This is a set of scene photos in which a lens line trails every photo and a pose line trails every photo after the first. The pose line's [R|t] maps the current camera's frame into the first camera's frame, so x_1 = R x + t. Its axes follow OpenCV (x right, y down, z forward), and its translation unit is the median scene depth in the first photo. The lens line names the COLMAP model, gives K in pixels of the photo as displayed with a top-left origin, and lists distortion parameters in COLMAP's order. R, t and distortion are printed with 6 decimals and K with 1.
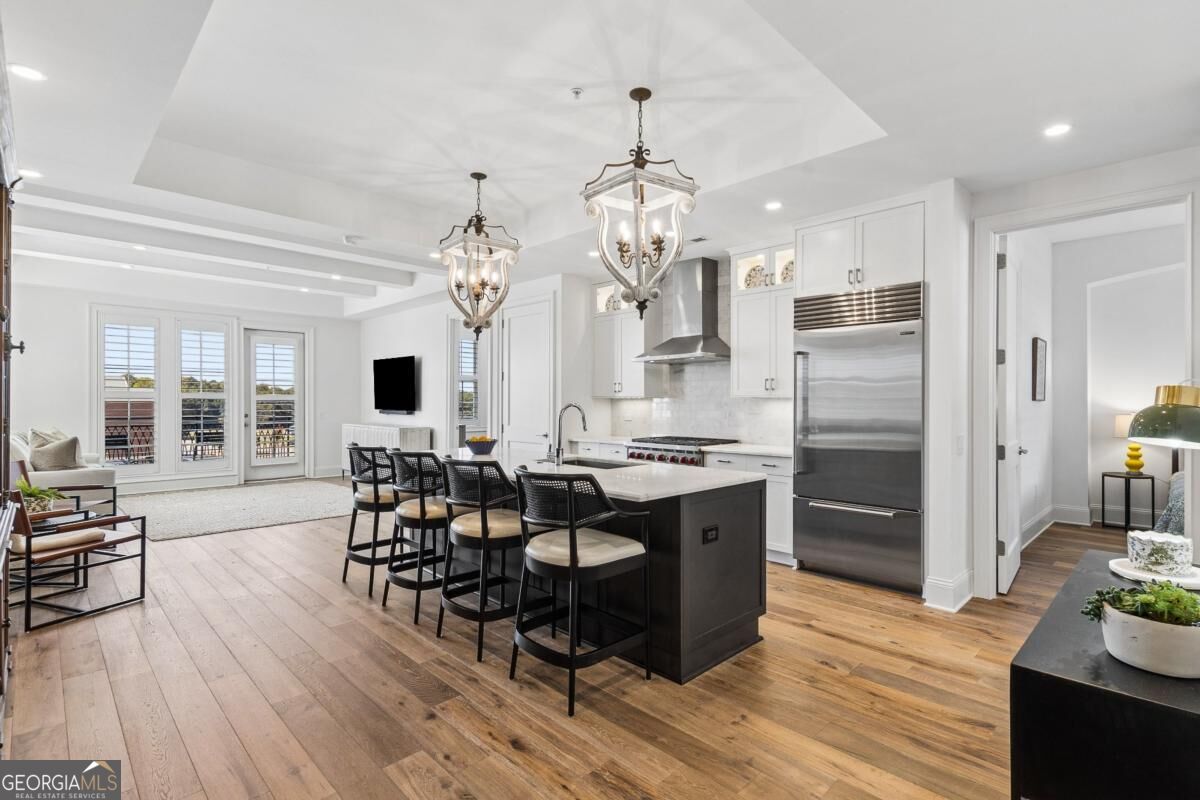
lens RADIAL K [[569.9, 0, 598.6], [0, 569.9, 401.8], [0, 0, 1]] dist [0.019126, -0.004454]
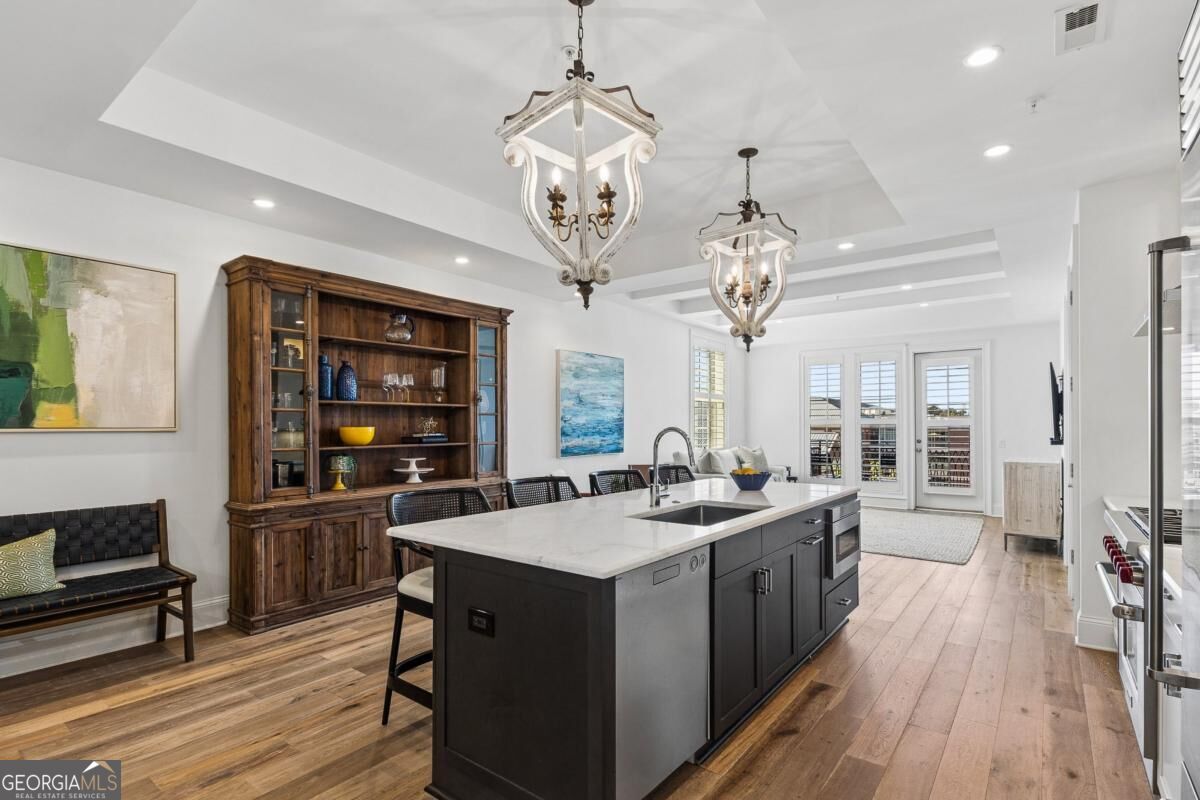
lens RADIAL K [[569.9, 0, 633.0], [0, 569.9, 422.9], [0, 0, 1]] dist [0.019126, -0.004454]
pose [[0.160049, -0.008828, -0.987070, 0.299859], [0.000089, 0.999960, -0.008929, 0.001928], [0.987109, 0.001341, 0.160044, 0.369434]]
